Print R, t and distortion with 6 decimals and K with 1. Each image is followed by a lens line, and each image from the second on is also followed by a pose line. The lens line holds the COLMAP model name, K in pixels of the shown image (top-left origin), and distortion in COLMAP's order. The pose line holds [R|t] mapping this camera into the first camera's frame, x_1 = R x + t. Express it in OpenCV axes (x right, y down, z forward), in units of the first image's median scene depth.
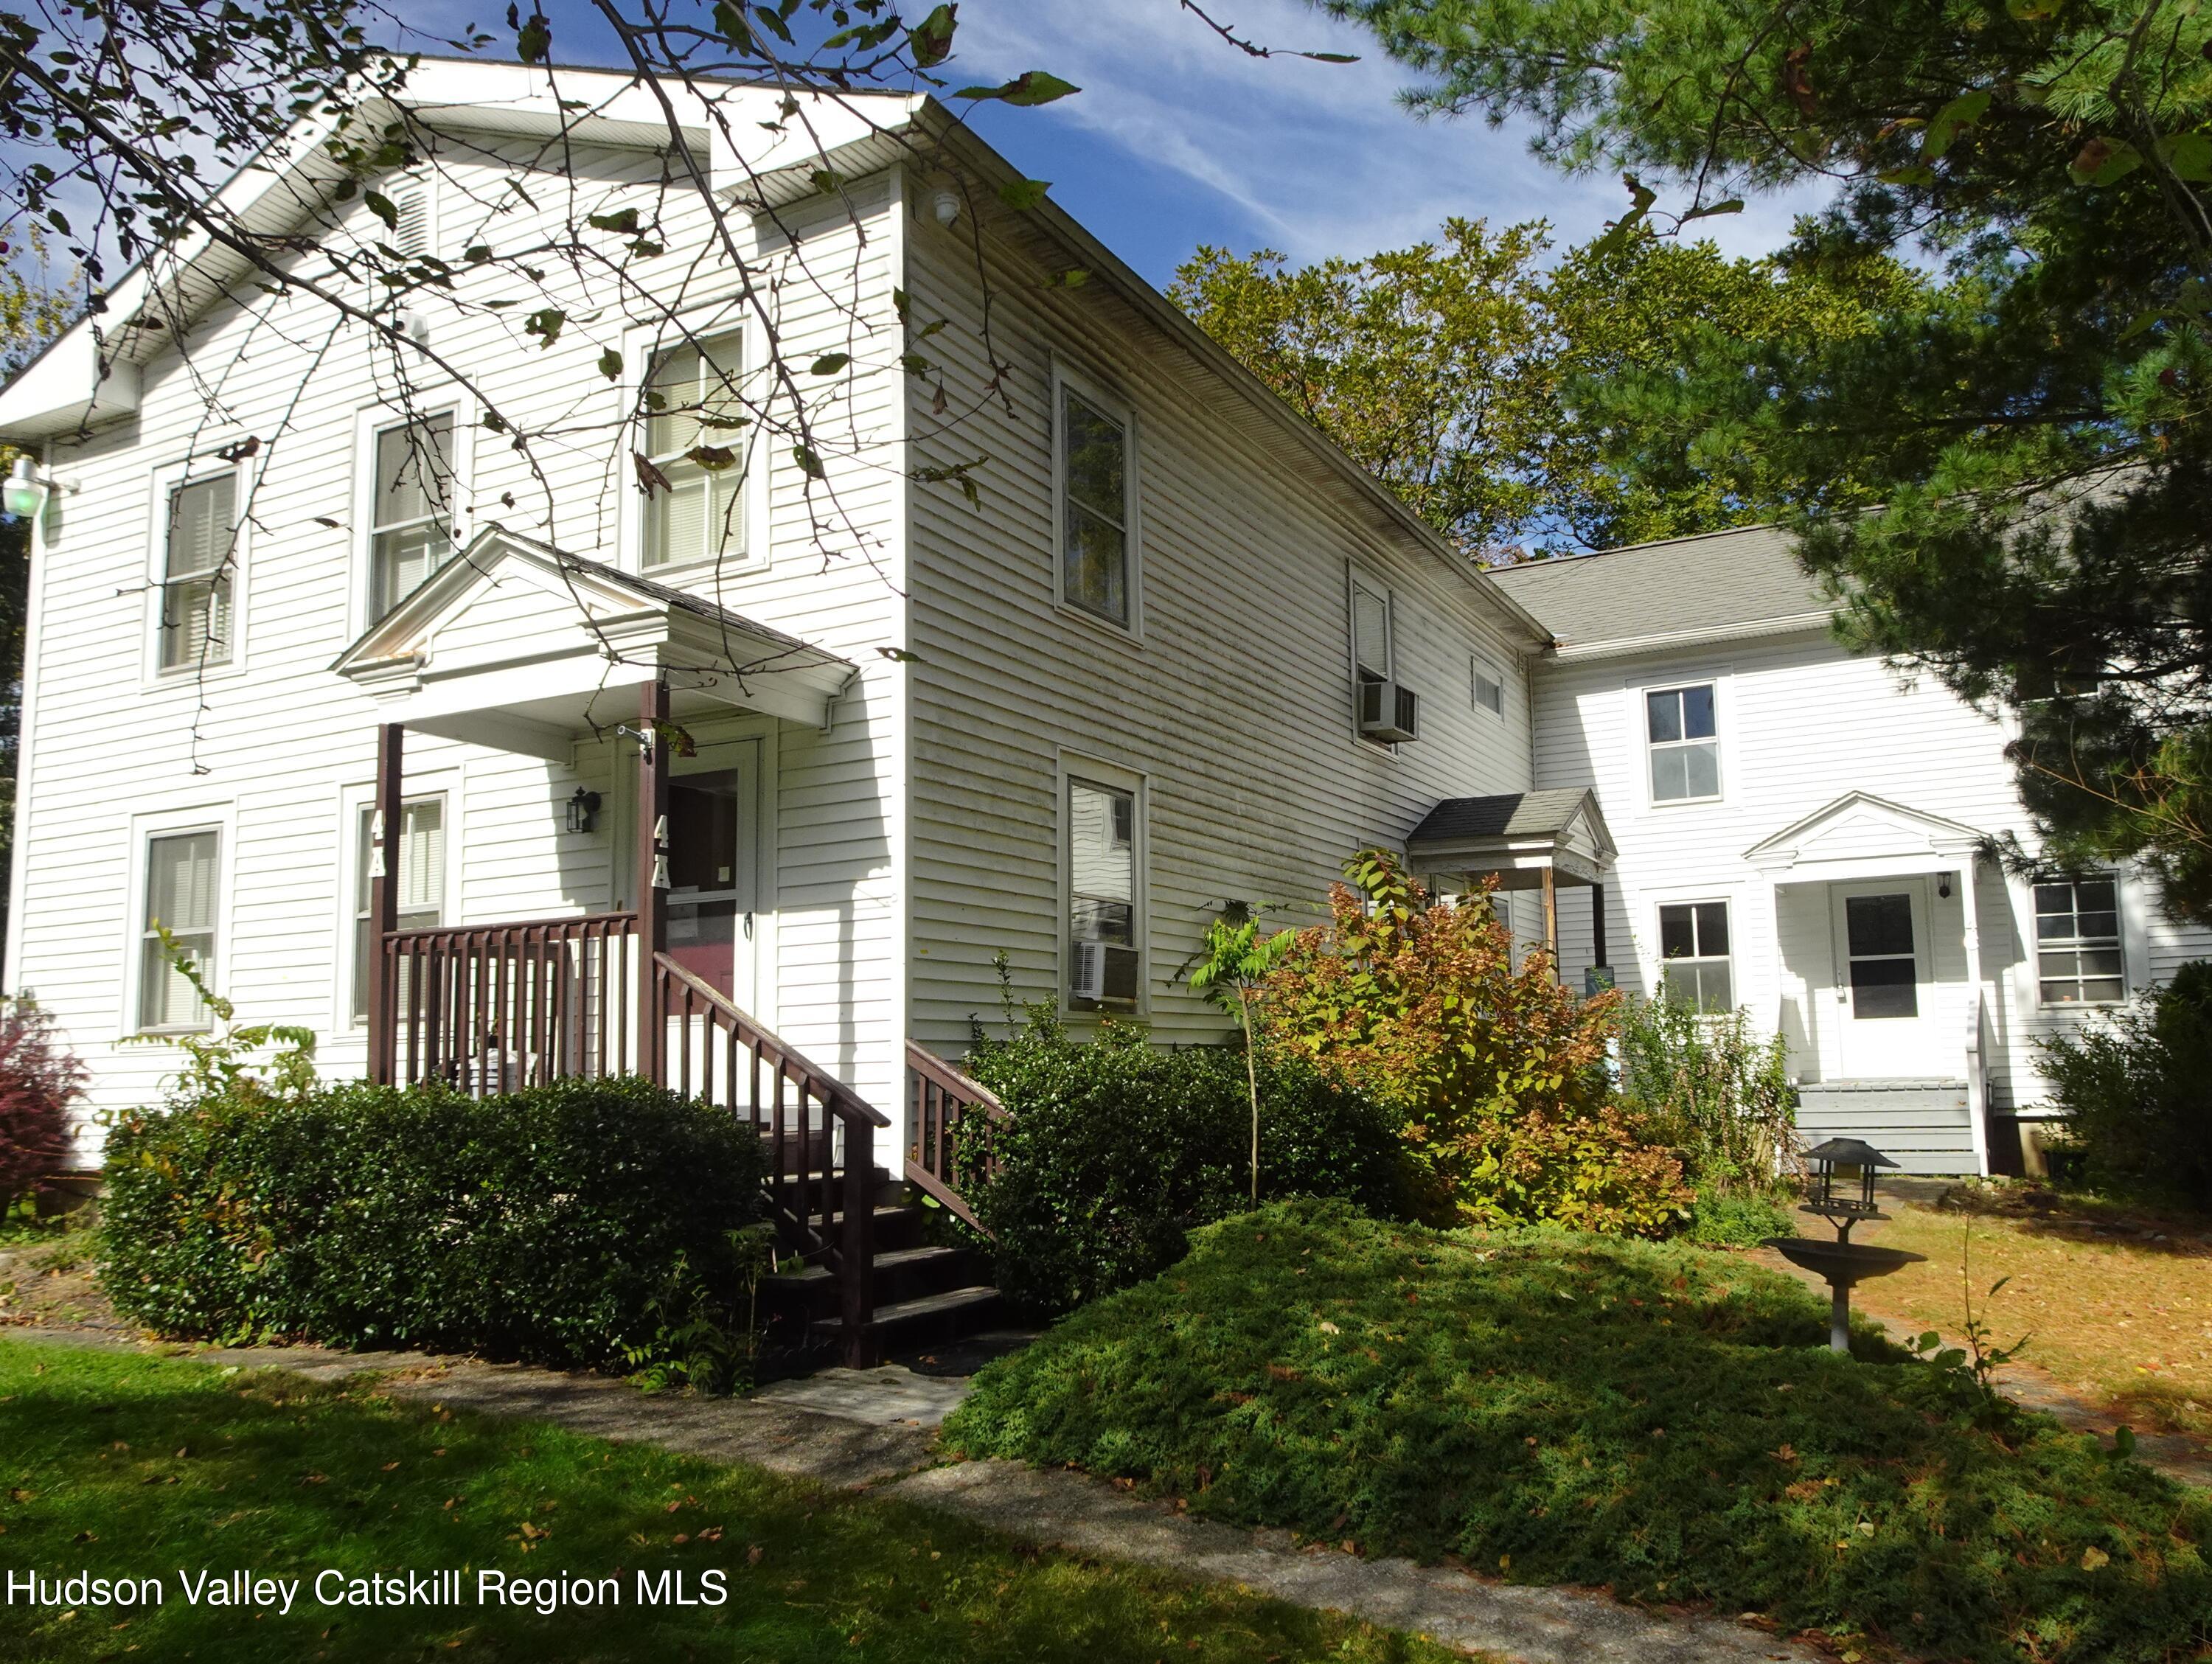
lens RADIAL K [[1714.6, 0, 1154.8], [0, 1714.6, 881.6], [0, 0, 1]] dist [-0.007231, 0.006946]
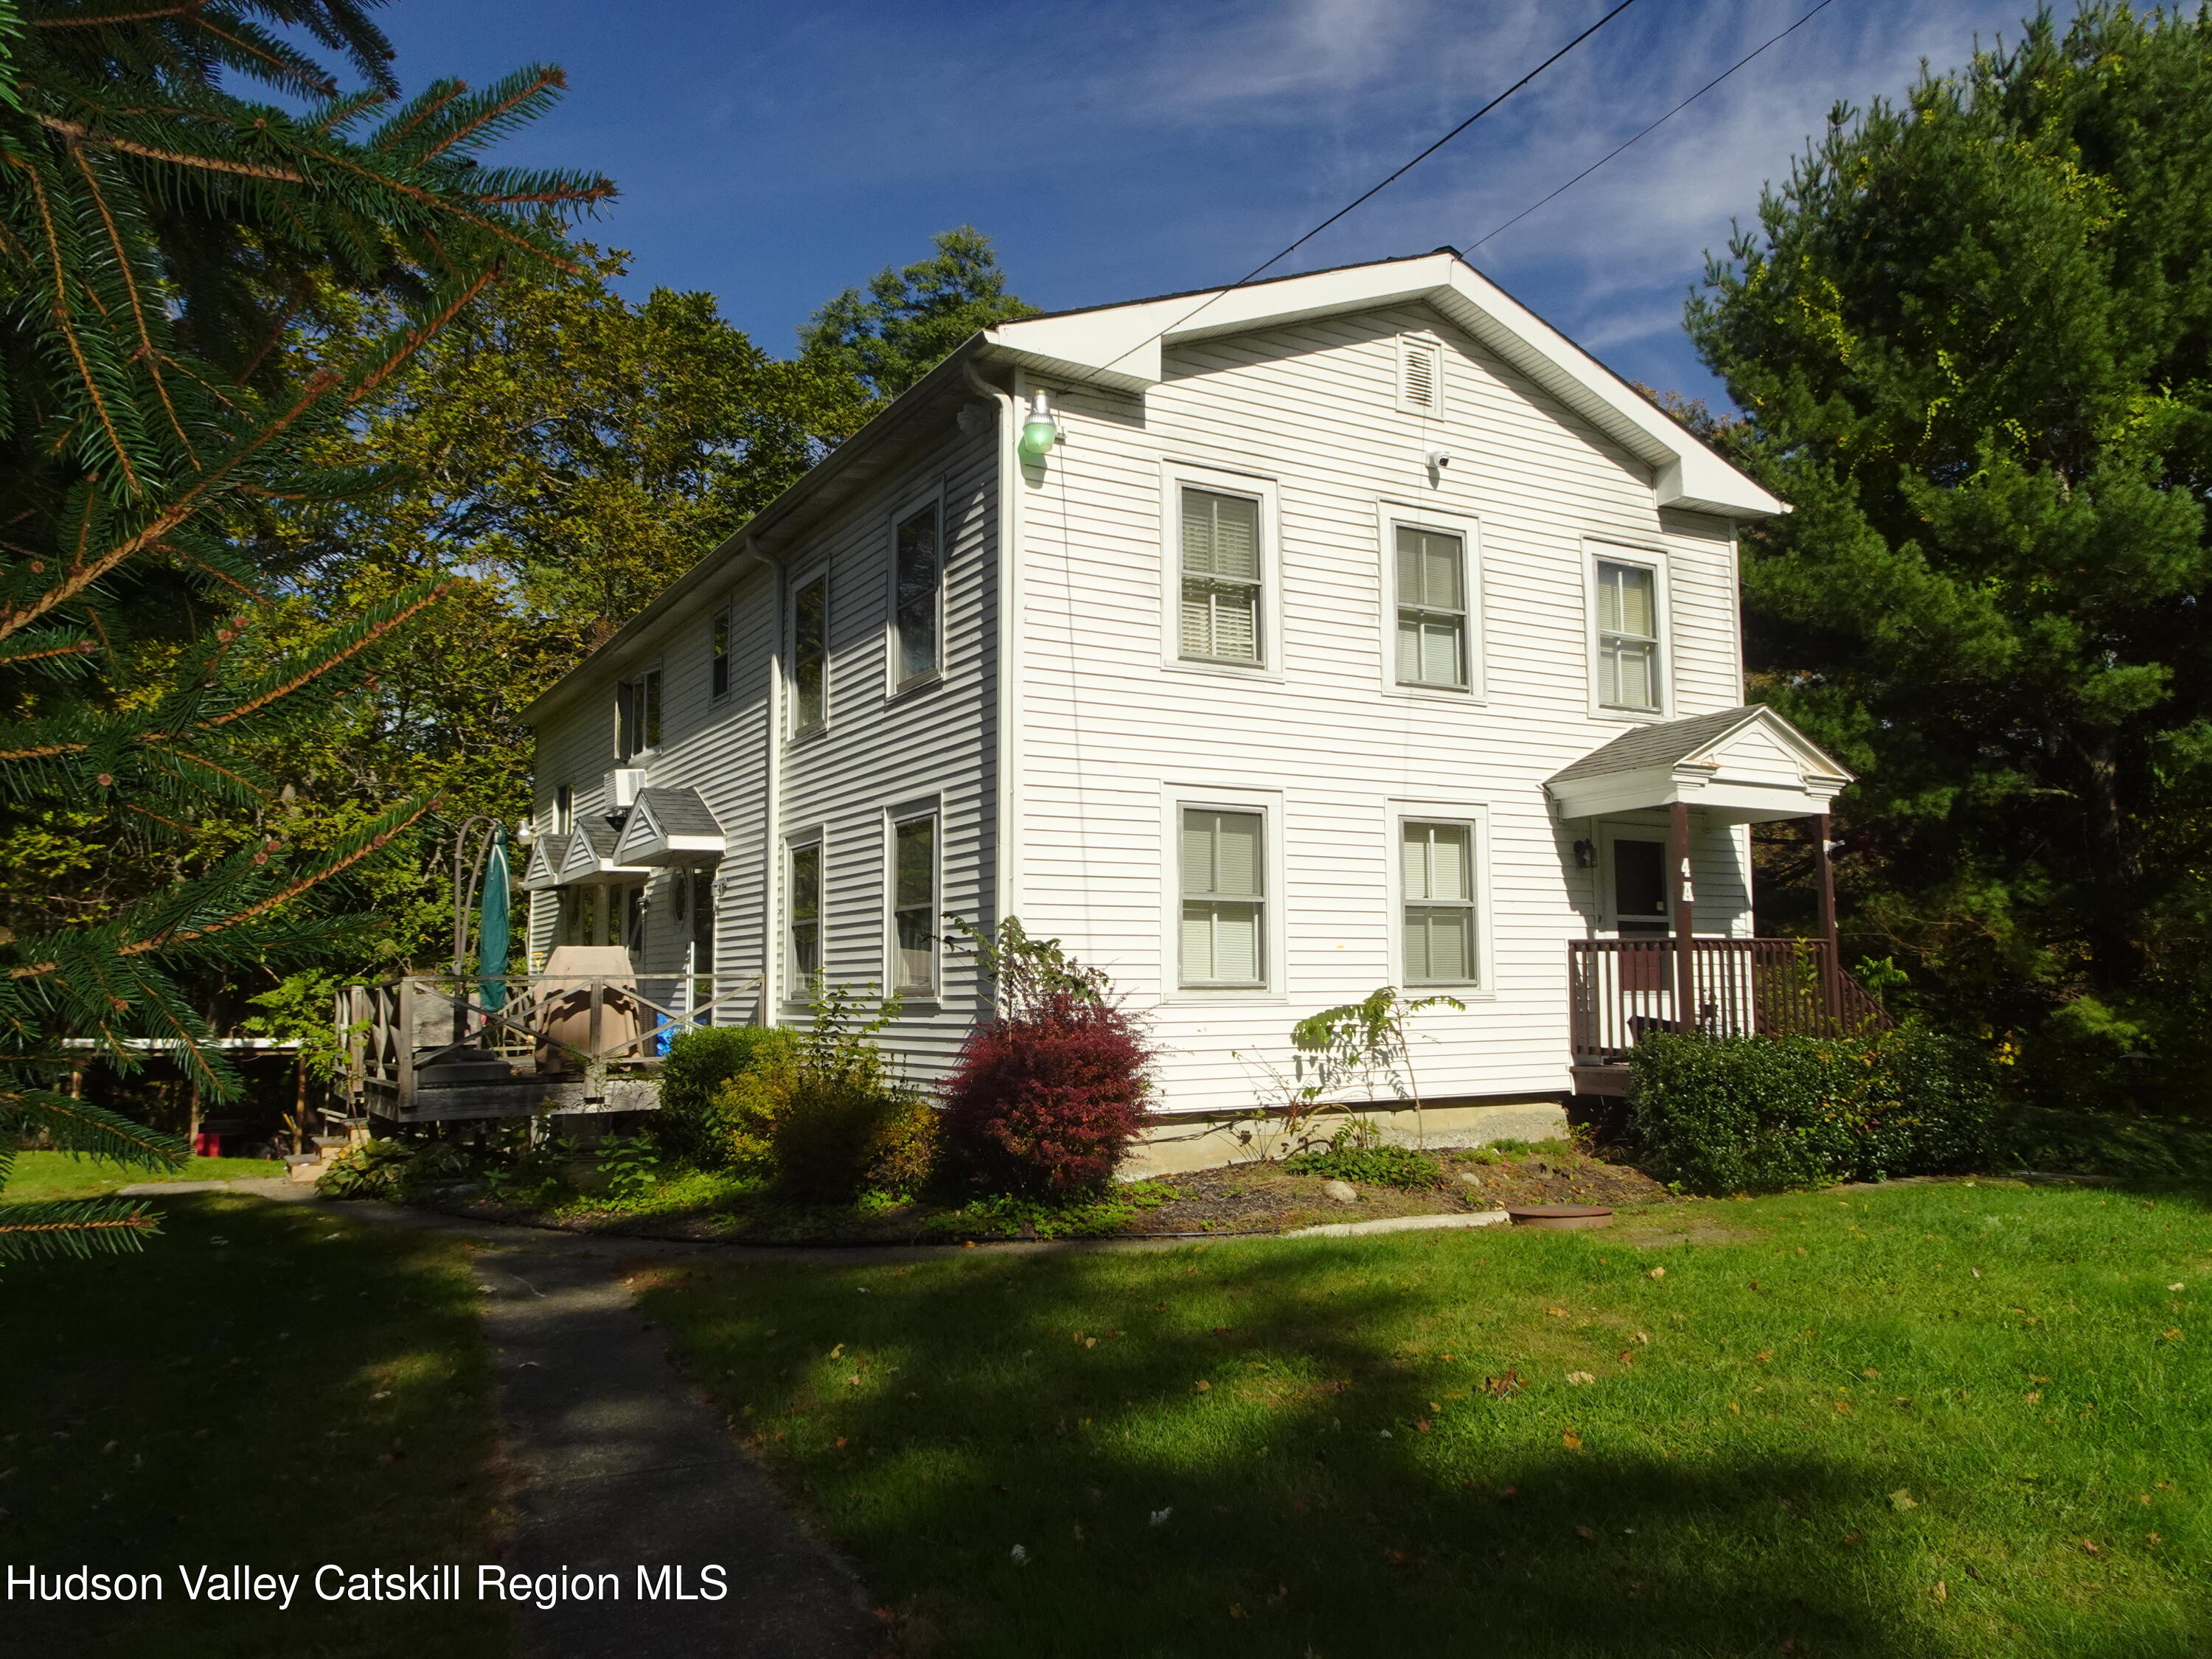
lens RADIAL K [[1588.0, 0, 1106.0], [0, 1588.0, 829.5], [0, 0, 1]] dist [-0.008496, -0.001417]
pose [[0.536778, 0.102974, 0.837416, -1.724875], [-0.100194, 0.993281, -0.057916, 0.061038], [-0.837753, -0.052816, 0.543488, 0.583501]]
